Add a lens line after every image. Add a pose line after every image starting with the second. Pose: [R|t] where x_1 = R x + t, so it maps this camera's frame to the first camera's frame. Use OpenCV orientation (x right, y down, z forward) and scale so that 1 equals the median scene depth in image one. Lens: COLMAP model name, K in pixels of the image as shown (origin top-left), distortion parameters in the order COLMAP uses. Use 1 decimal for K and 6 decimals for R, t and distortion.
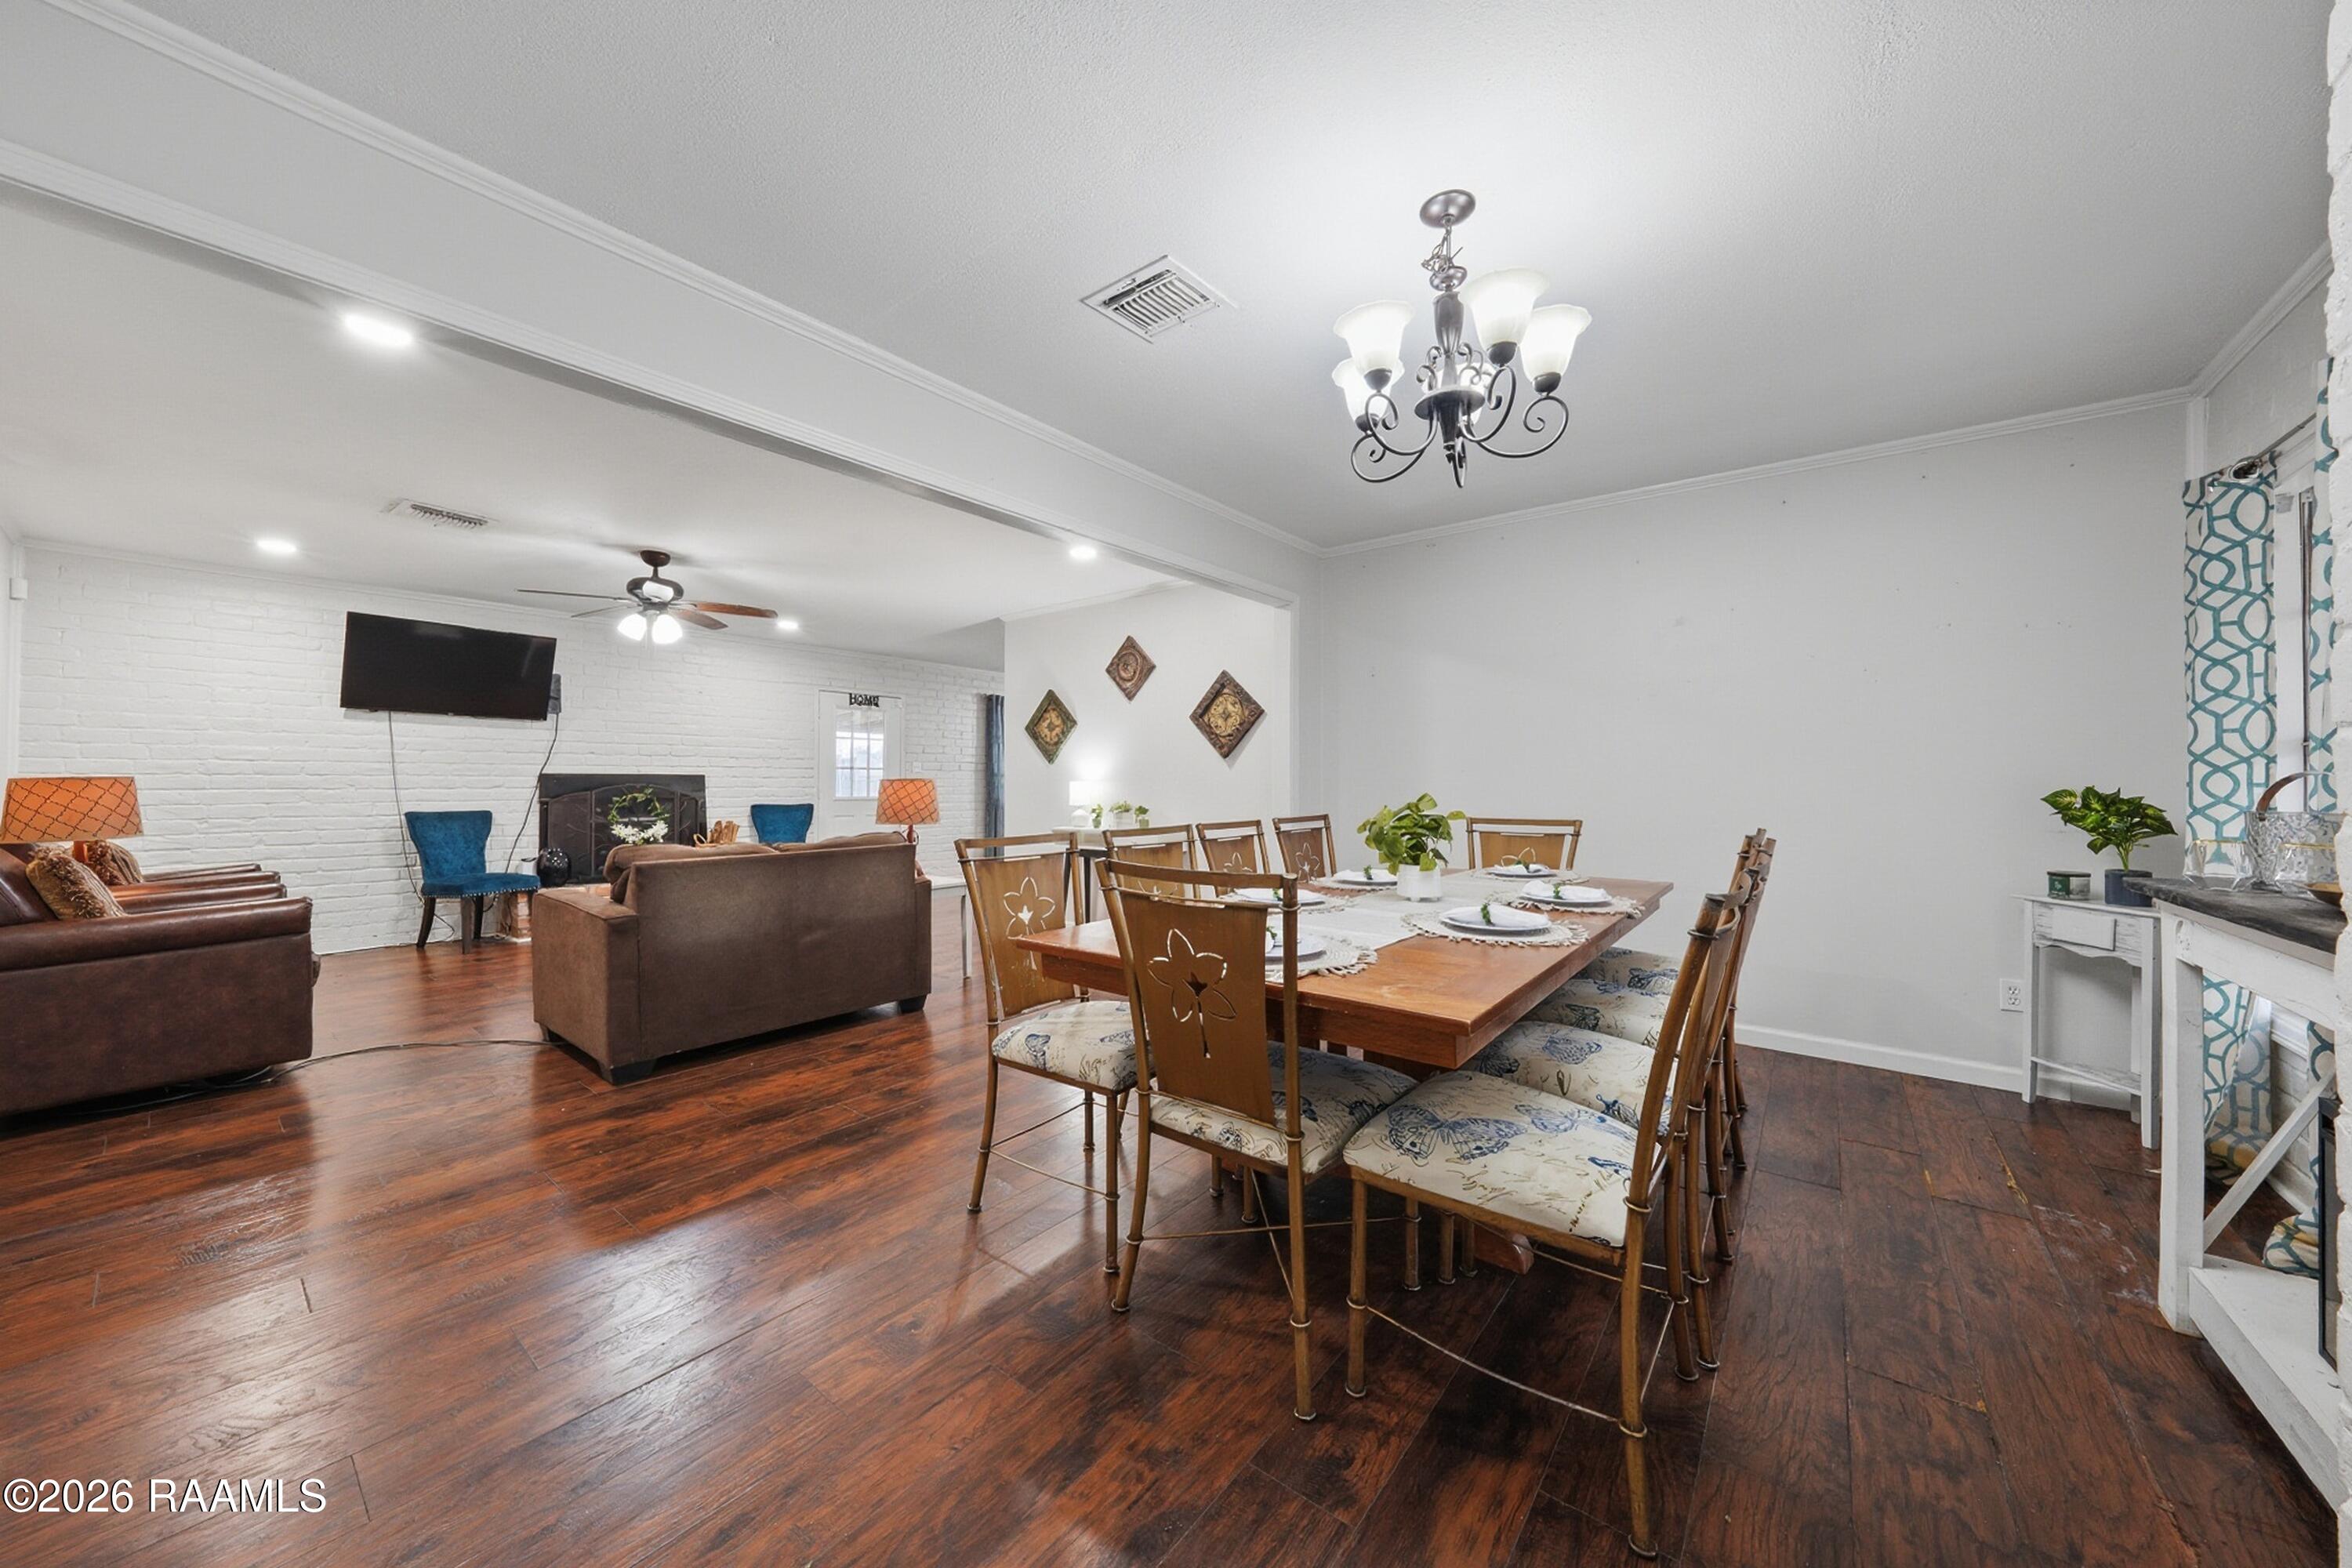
lens RADIAL K [[814.4, 0, 1182.2], [0, 814.4, 782.7], [0, 0, 1]] dist [-0.006808, -0.000045]
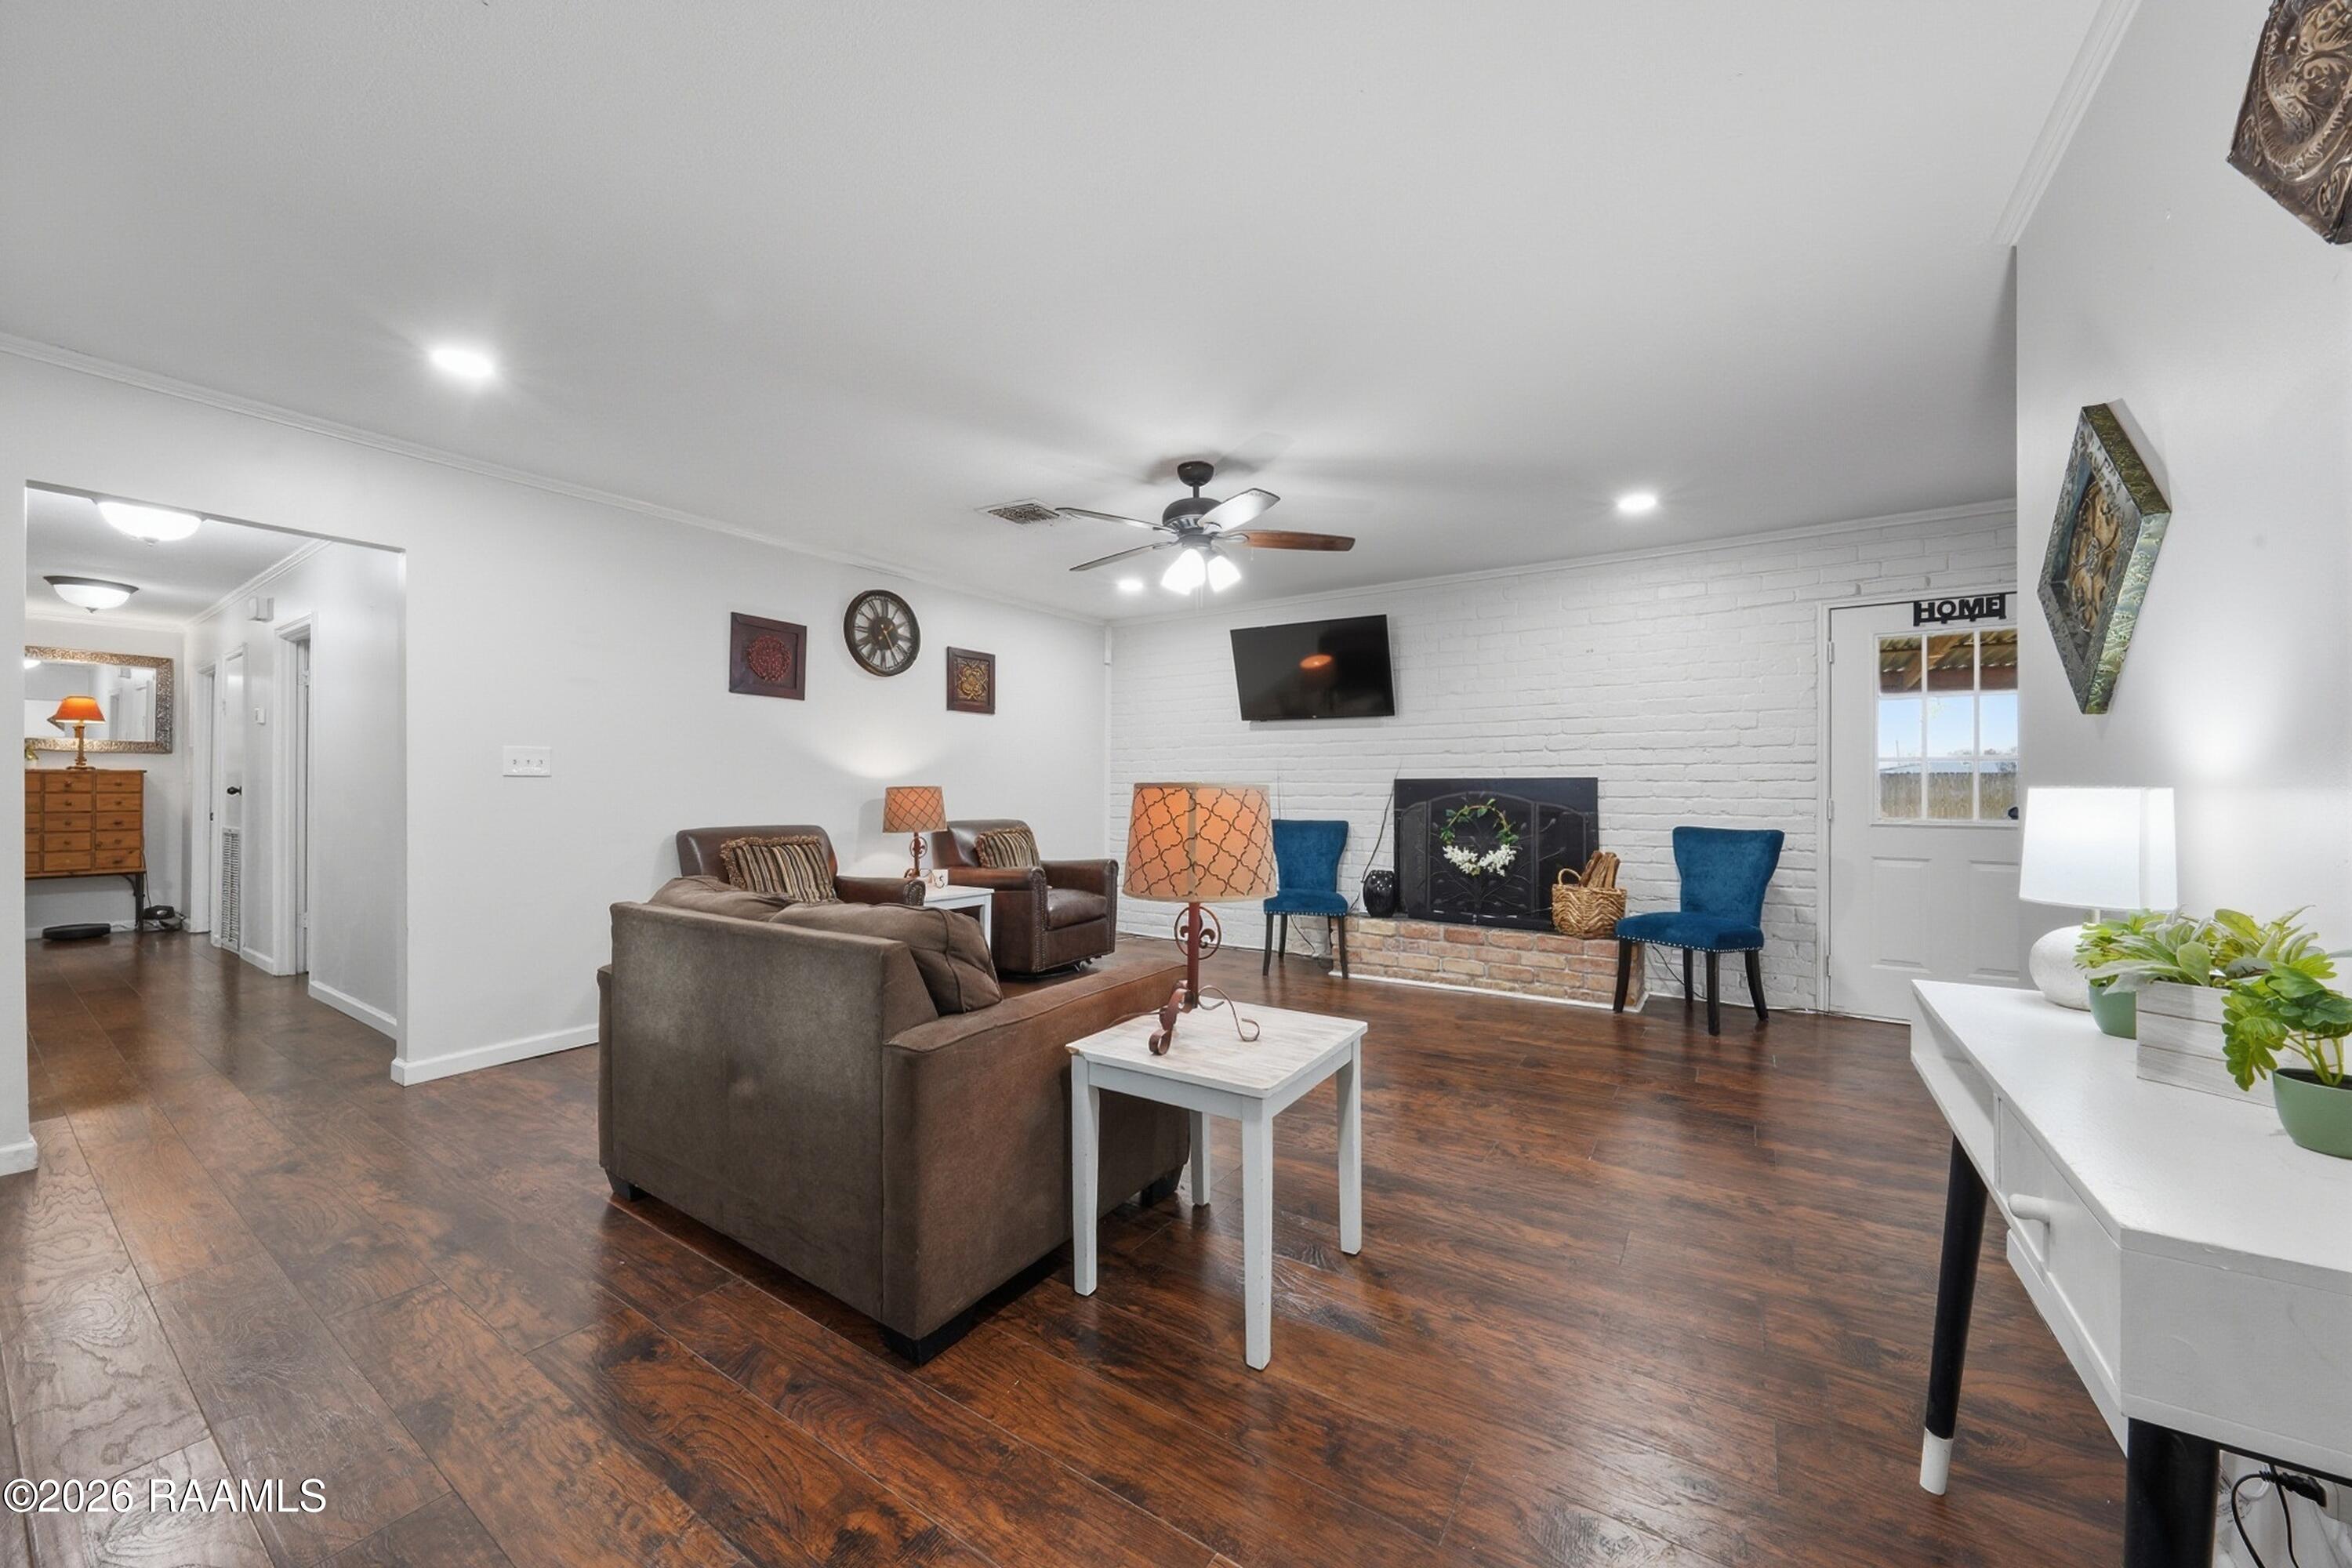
lens RADIAL K [[853.7, 0, 1176.7], [0, 853.7, 786.1], [0, 0, 1]] dist [0.000904, -0.000042]
pose [[0.084516, -0.003685, -0.996415, 0.067013], [-0.000128, 0.999993, -0.003709, -0.000488], [0.996422, 0.000441, 0.084515, 0.703276]]
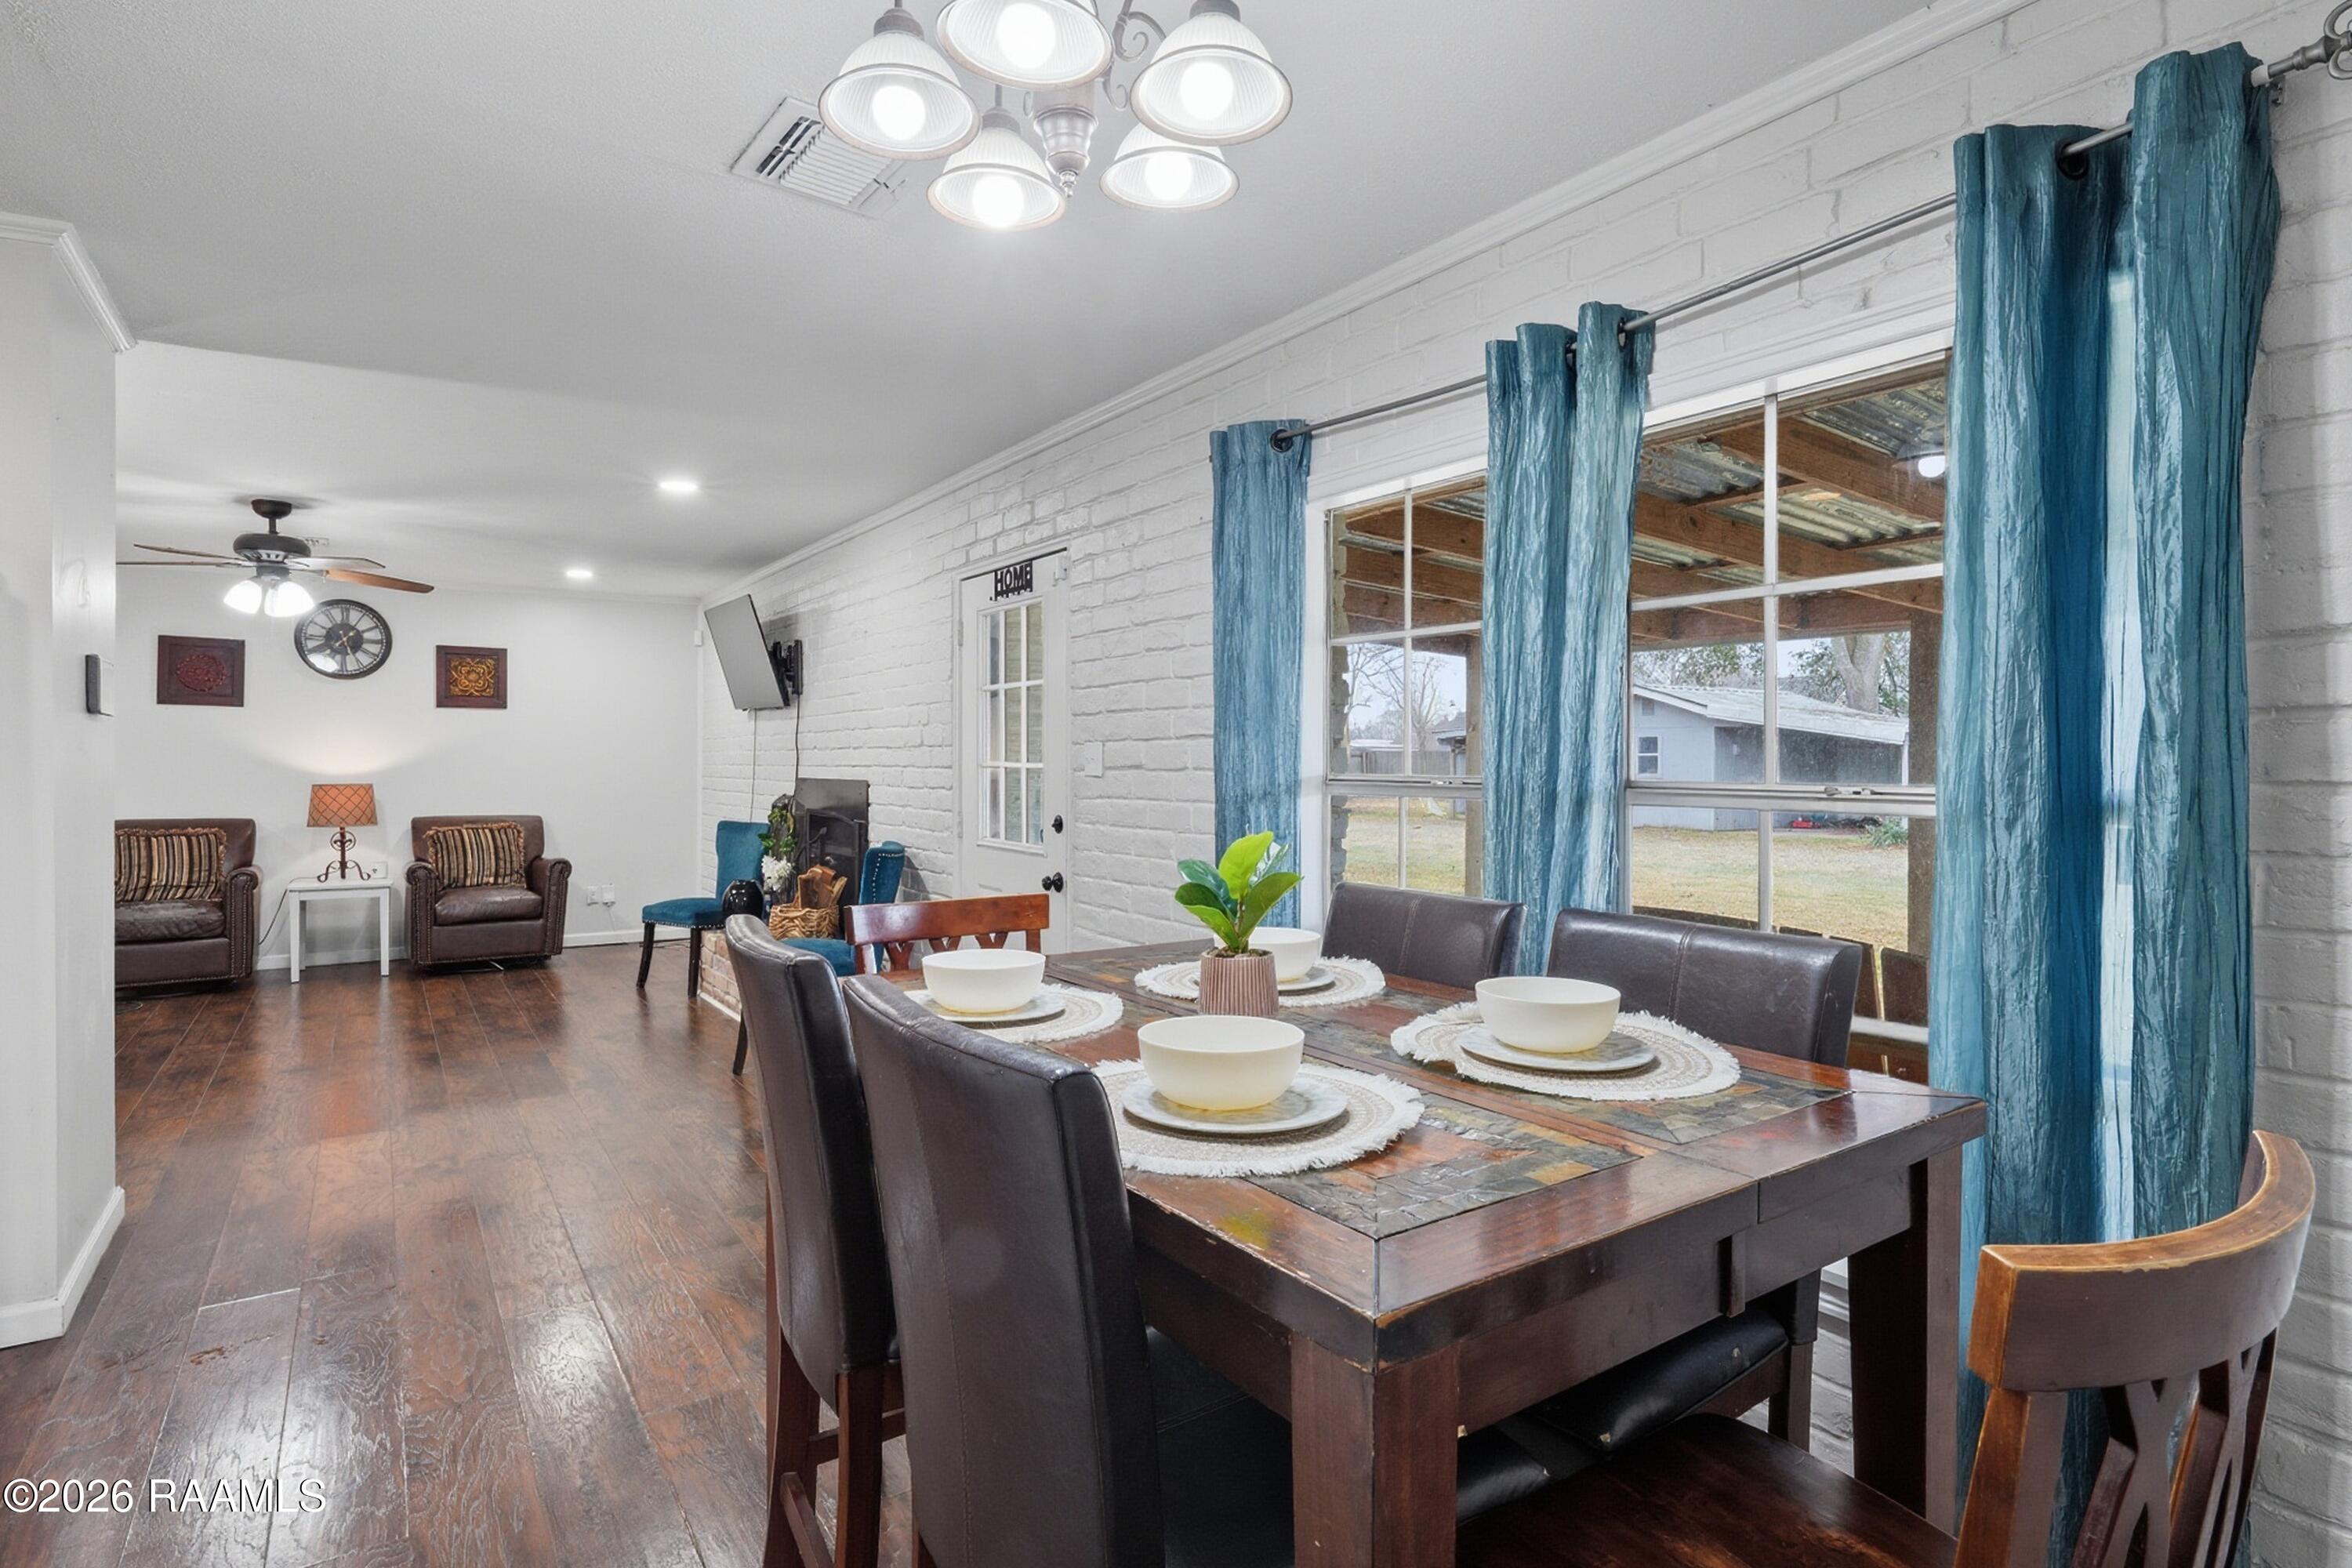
lens RADIAL K [[1213.3, 0, 1179.2], [0, 1213.3, 771.6], [0, 0, 1]] dist [-0.001934, -0.000301]
pose [[-0.307958, 0.005831, -0.951382, 0.142334], [-0.004418, 0.999962, 0.007559, -0.026516], [0.951390, 0.006531, -0.307920, 1.651109]]
